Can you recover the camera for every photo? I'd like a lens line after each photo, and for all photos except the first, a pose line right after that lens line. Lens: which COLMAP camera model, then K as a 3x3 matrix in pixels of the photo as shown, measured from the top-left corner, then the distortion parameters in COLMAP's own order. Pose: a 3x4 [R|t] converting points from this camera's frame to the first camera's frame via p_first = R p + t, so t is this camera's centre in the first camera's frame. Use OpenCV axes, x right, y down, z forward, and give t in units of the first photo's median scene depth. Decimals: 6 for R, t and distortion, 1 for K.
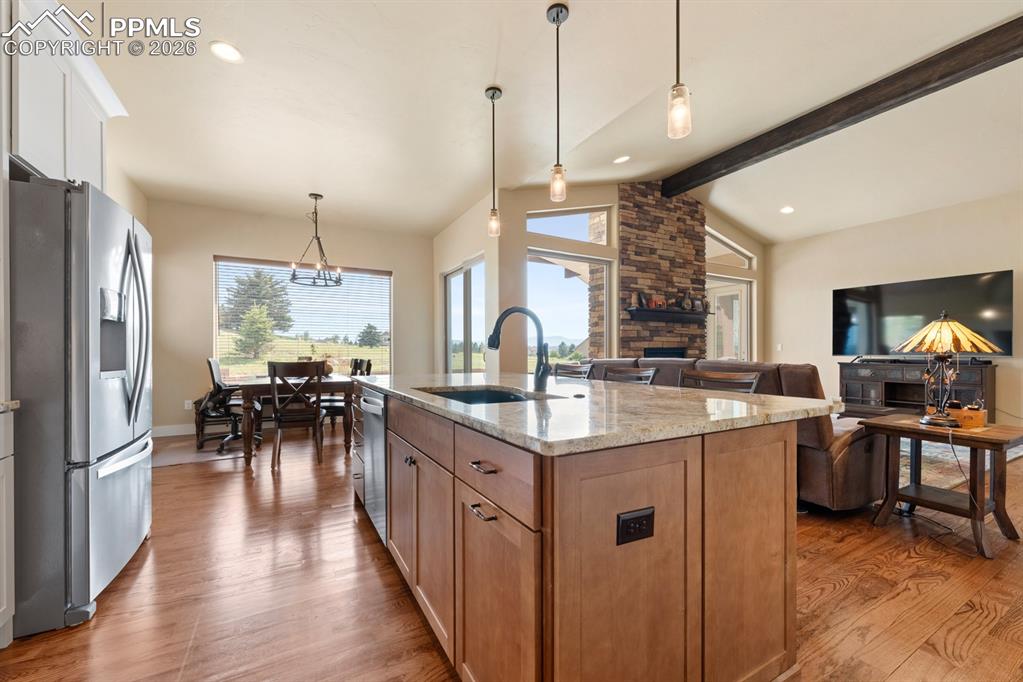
lens RADIAL K [[407.0, 0, 510.9], [0, 407.0, 353.6], [0, 0, 1]] dist [-0.005293, 0.000972]
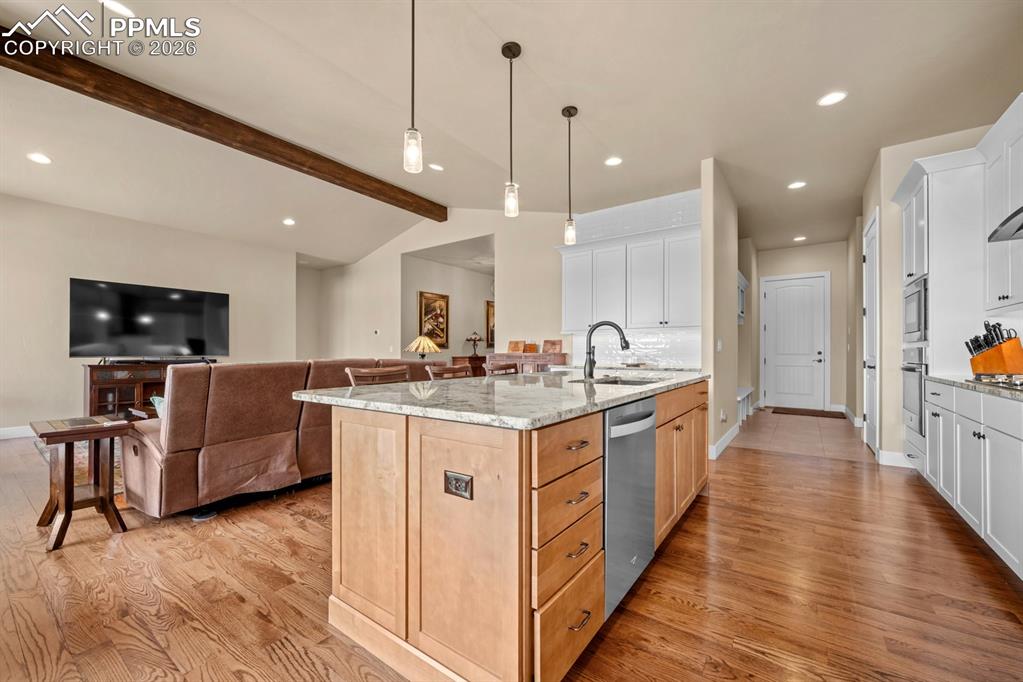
lens RADIAL K [[407.0, 0, 508.8], [0, 407.0, 353.3], [0, 0, 1]] dist [-0.005293, 0.000972]
pose [[-0.424109, -0.000446, 0.905611, -0.467610], [0.005056, 0.999983, 0.002860, -0.001363], [-0.905597, 0.005791, -0.424100, 0.766727]]
